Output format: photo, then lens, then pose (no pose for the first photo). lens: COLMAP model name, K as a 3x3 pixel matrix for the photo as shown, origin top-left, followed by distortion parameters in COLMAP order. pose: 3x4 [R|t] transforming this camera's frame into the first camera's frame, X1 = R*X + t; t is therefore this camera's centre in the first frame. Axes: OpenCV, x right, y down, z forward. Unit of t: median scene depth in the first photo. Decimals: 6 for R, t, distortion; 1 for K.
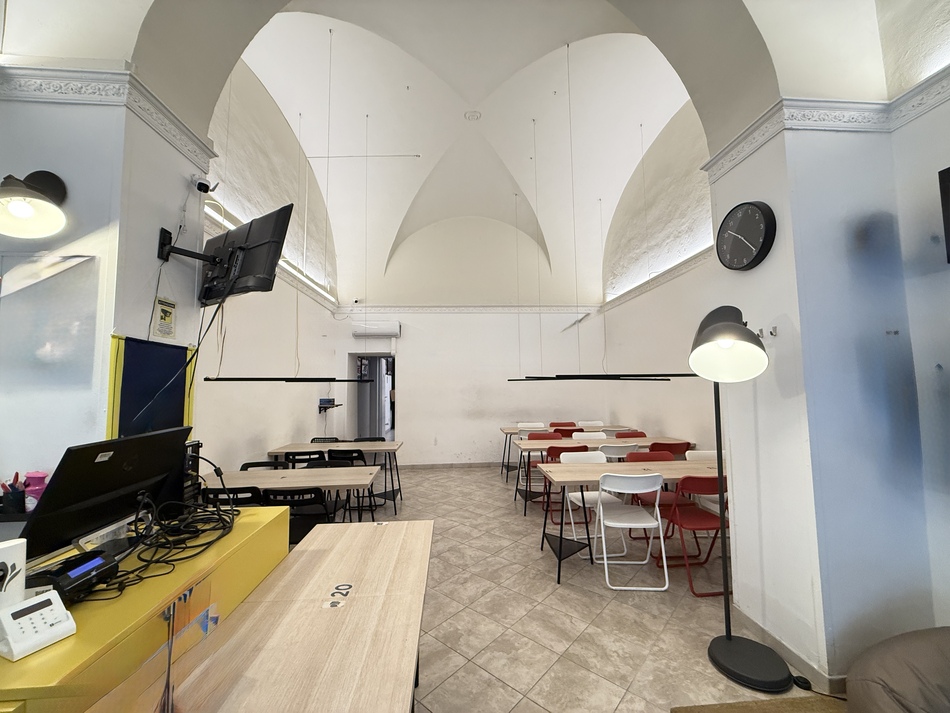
lens RADIAL K [[379.6, 0, 475.0], [0, 379.6, 355.5], [0, 0, 1]] dist [0.002926, 0.000018]
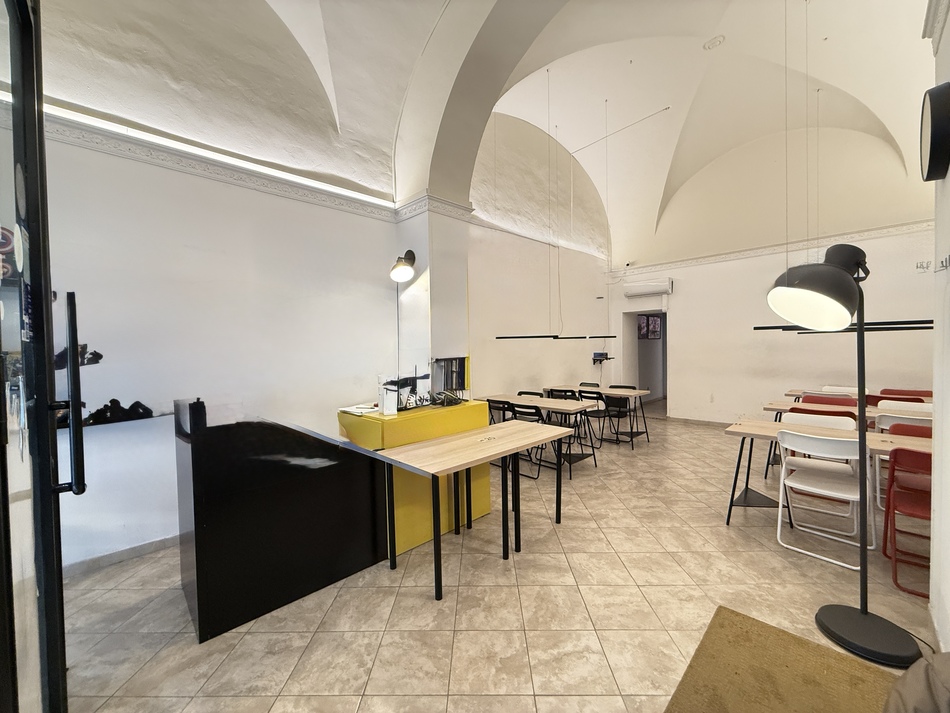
lens RADIAL K [[379.6, 0, 472.1], [0, 379.6, 356.2], [0, 0, 1]] dist [0.002926, 0.000018]
pose [[0.650739, 0.019498, -0.759051, 0.462169], [0.066291, 0.994394, 0.082375, -0.000571], [0.756402, -0.103922, 0.645799, -0.144046]]
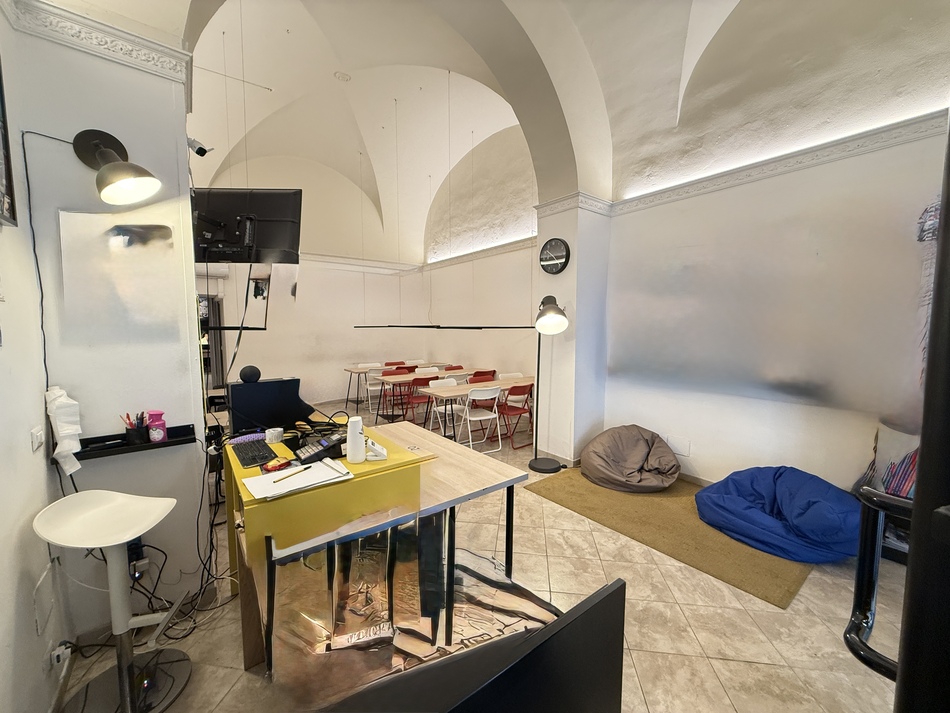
lens RADIAL K [[379.6, 0, 475.6], [0, 379.6, 355.0], [0, 0, 1]] dist [0.002926, 0.000018]
pose [[0.825933, -0.030849, 0.562924, -0.459357], [-0.053343, 0.989746, 0.132505, -0.038680], [-0.561239, -0.139469, 0.815818, -0.252425]]
